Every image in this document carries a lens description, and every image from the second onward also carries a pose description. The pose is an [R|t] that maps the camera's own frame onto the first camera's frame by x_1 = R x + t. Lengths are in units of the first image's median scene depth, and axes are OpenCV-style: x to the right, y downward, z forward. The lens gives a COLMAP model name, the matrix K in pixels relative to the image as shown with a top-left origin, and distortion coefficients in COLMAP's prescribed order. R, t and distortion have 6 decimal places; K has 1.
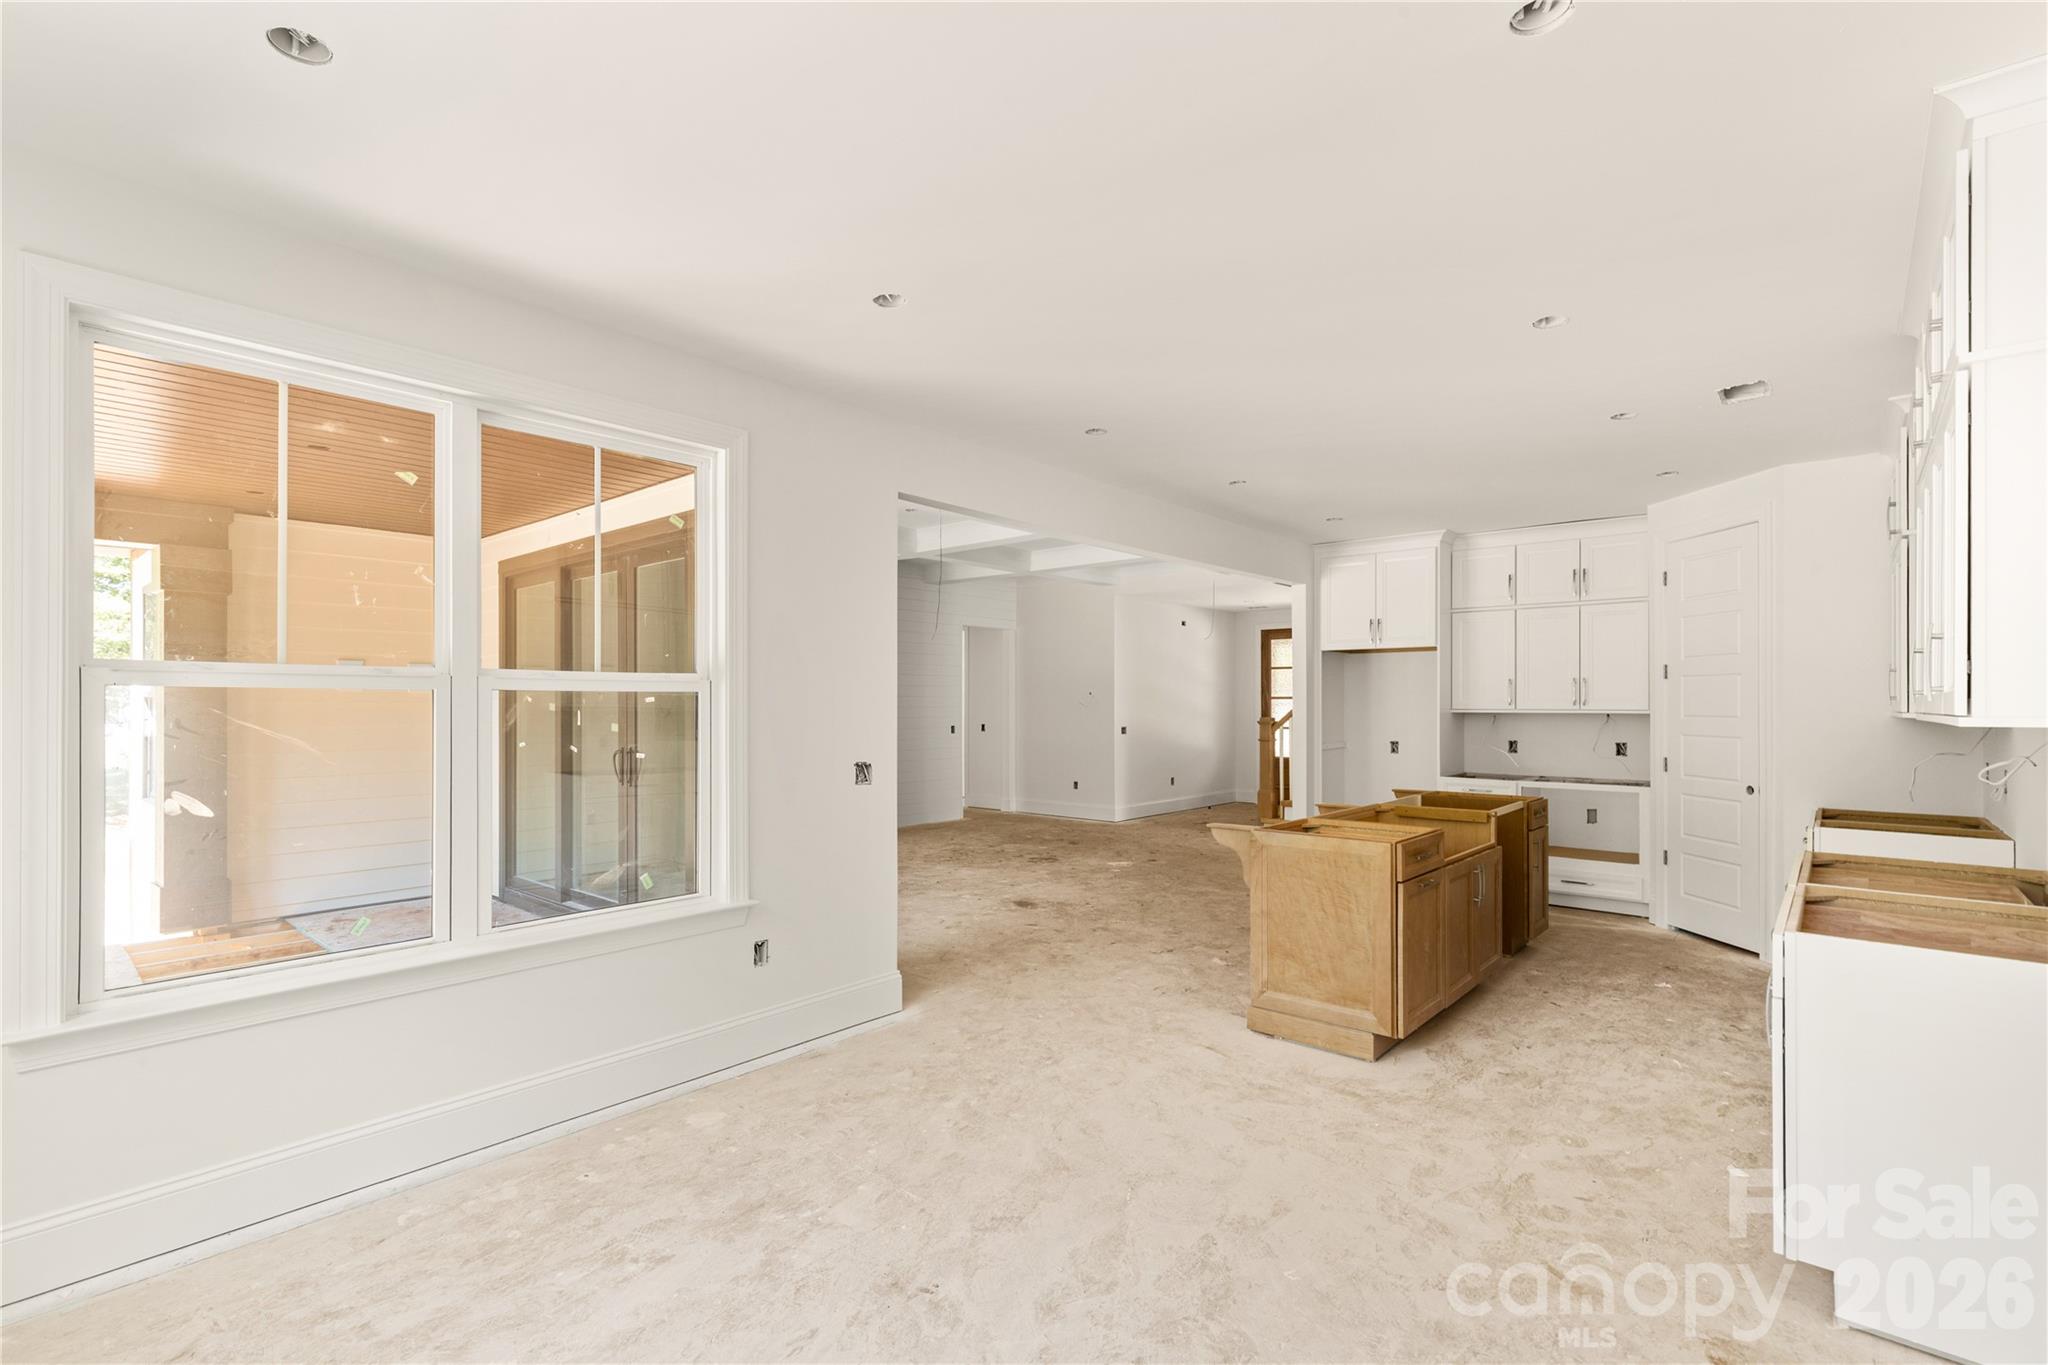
lens RADIAL K [[928.4, 0, 1010.7], [0, 928.4, 704.2], [0, 0, 1]] dist [0.006961, -0.001253]
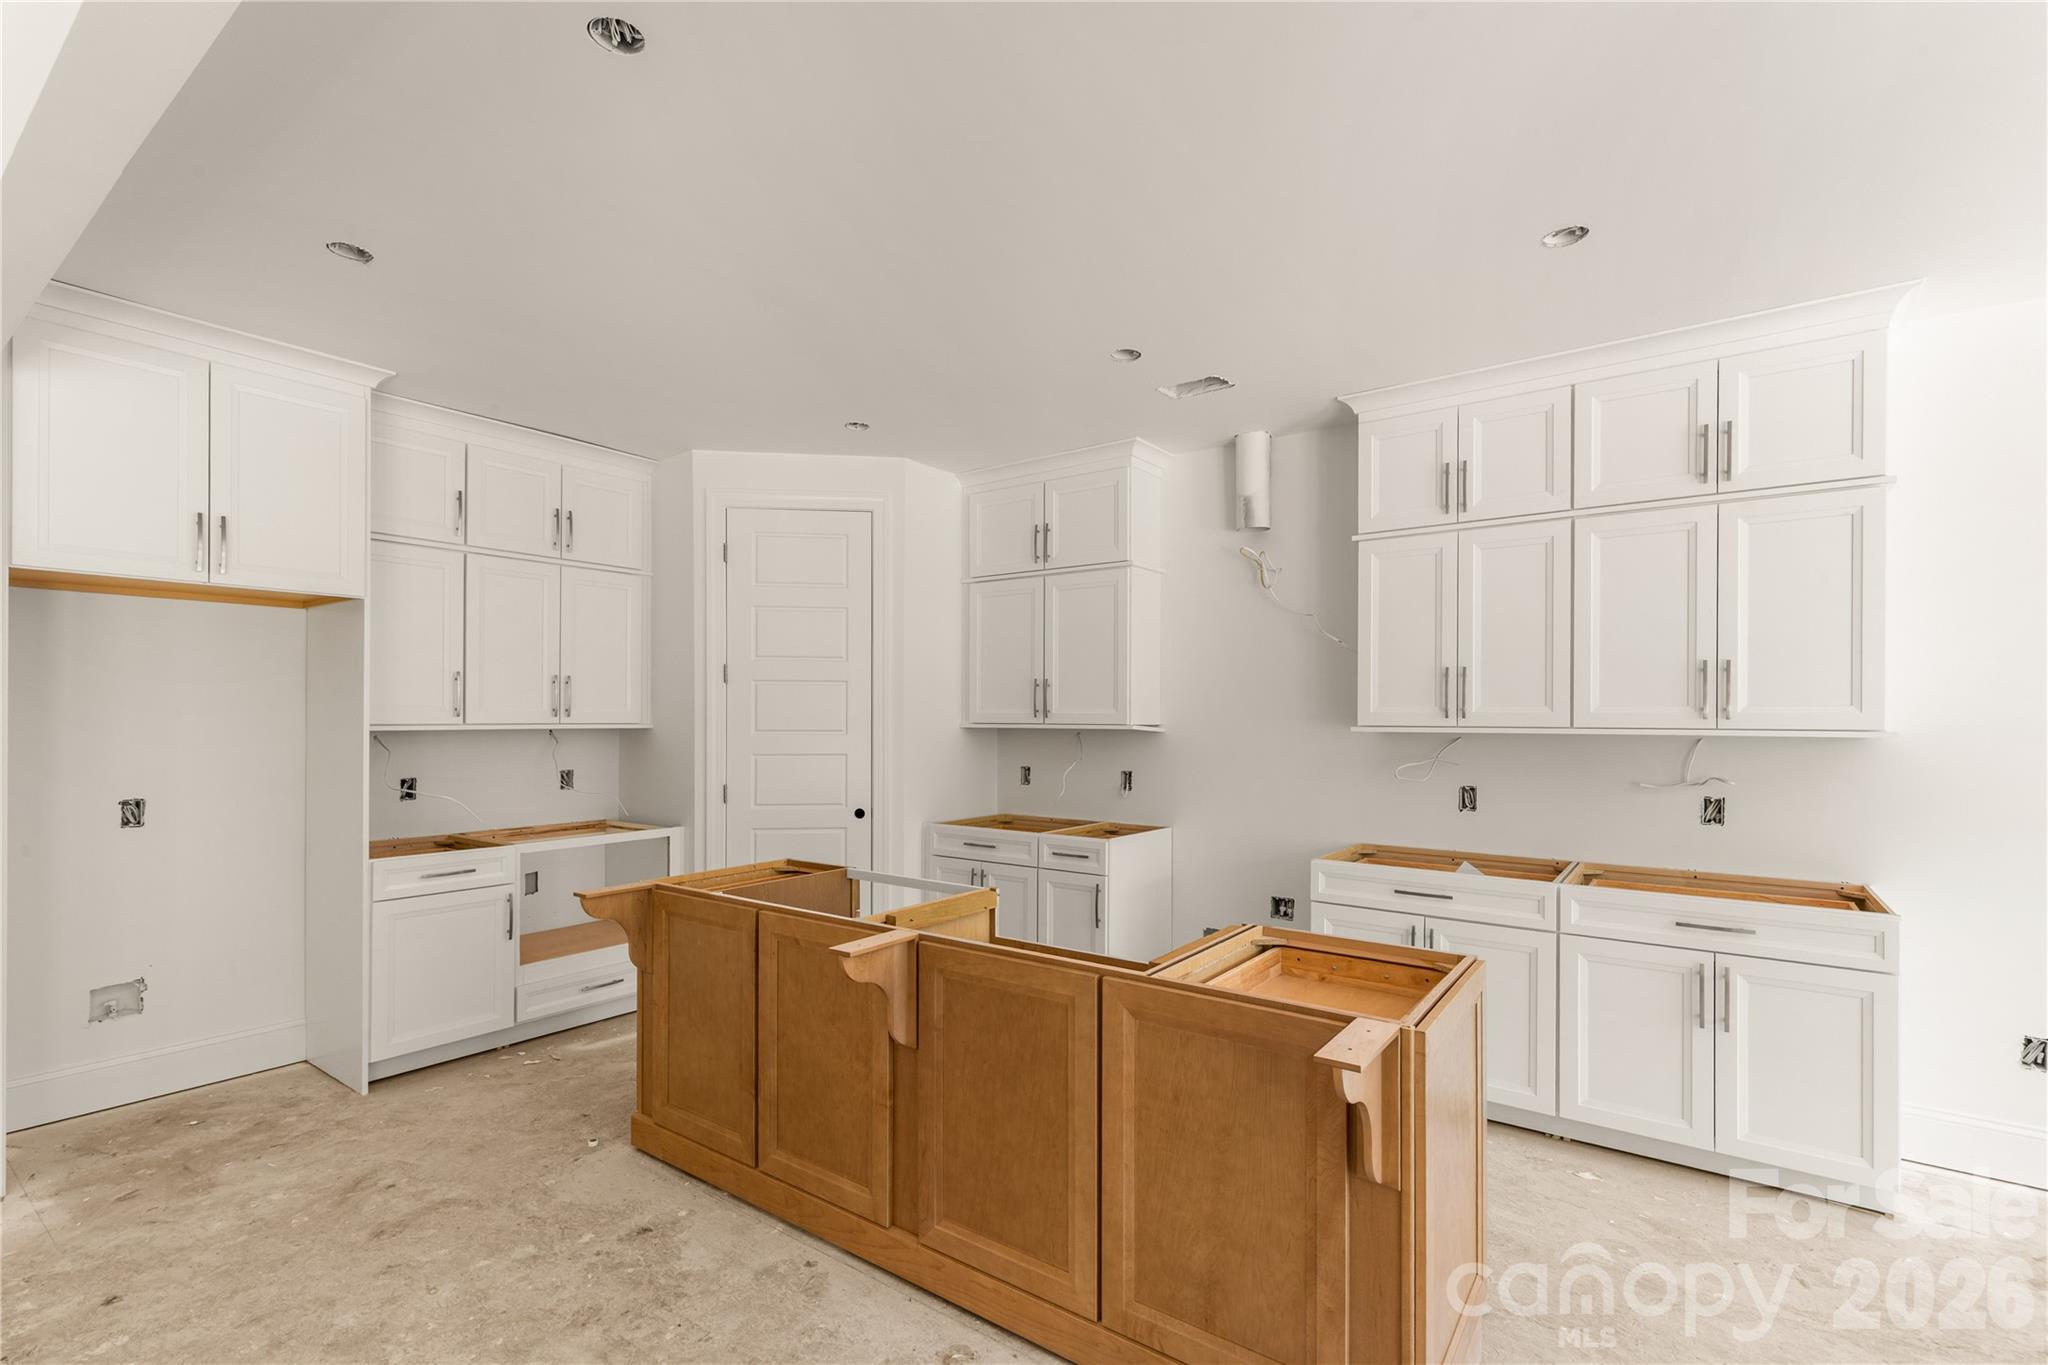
lens RADIAL K [[928.4, 0, 1042.7], [0, 928.4, 716.7], [0, 0, 1]] dist [0.006961, -0.001253]
pose [[-0.099157, -0.001572, 0.995071, -0.077901], [-0.003280, 0.999994, 0.001253, -0.001082], [-0.995066, -0.003139, -0.099161, 0.718782]]
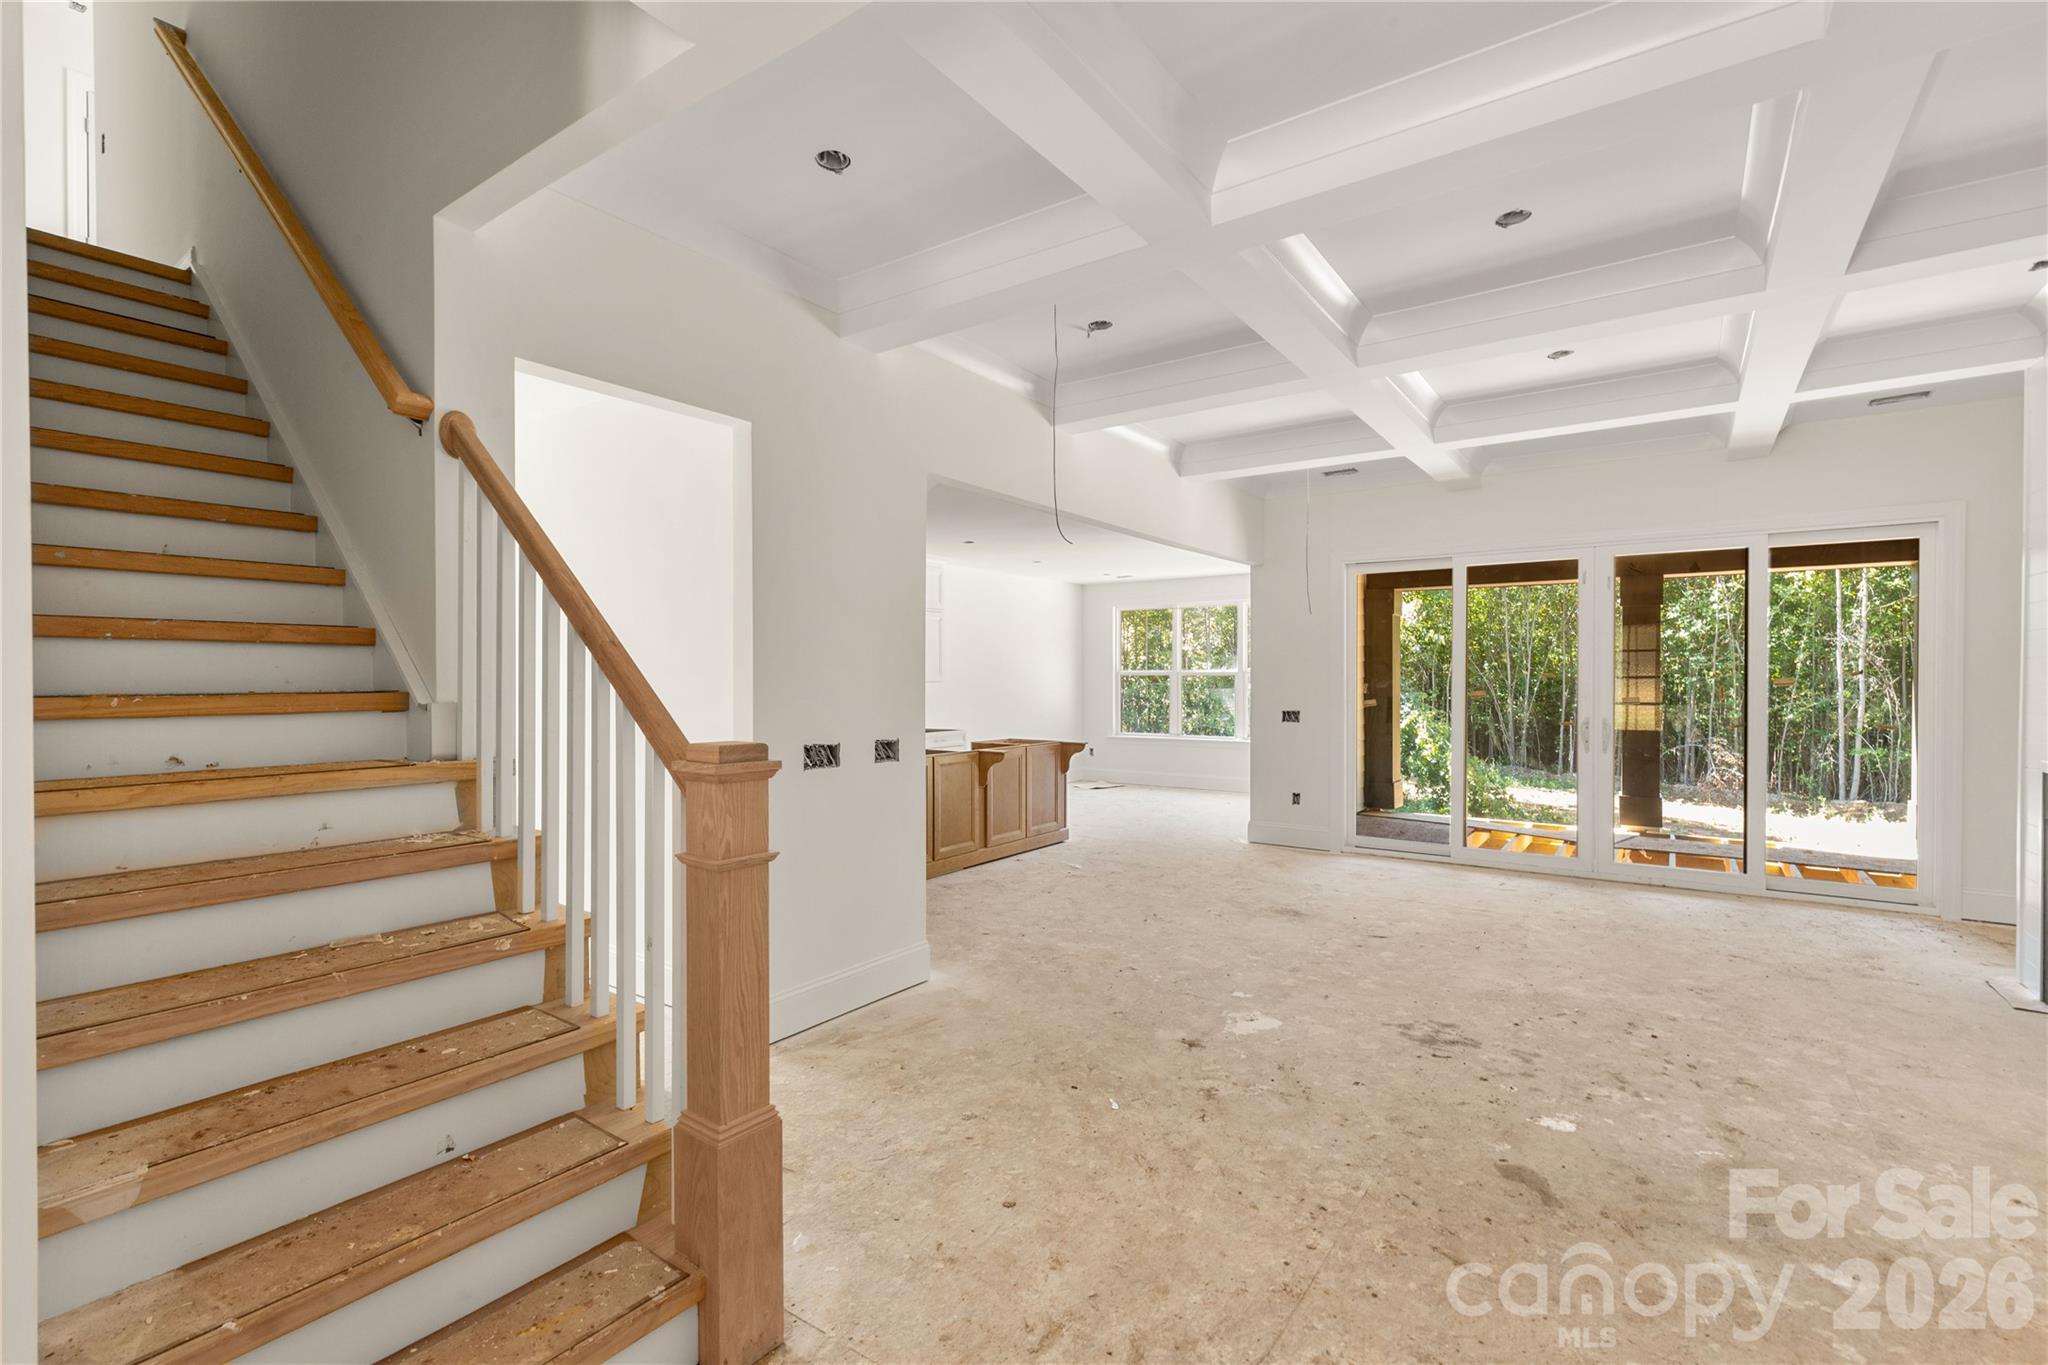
lens RADIAL K [[928.4, 0, 1002.6], [0, 928.4, 683.9], [0, 0, 1]] dist [0.006961, -0.001253]
pose [[-0.995238, -0.000104, -0.097470, 0.352042], [-0.000595, 0.999987, 0.005000, 0.001884], [0.097468, 0.005034, -0.995226, 1.779359]]
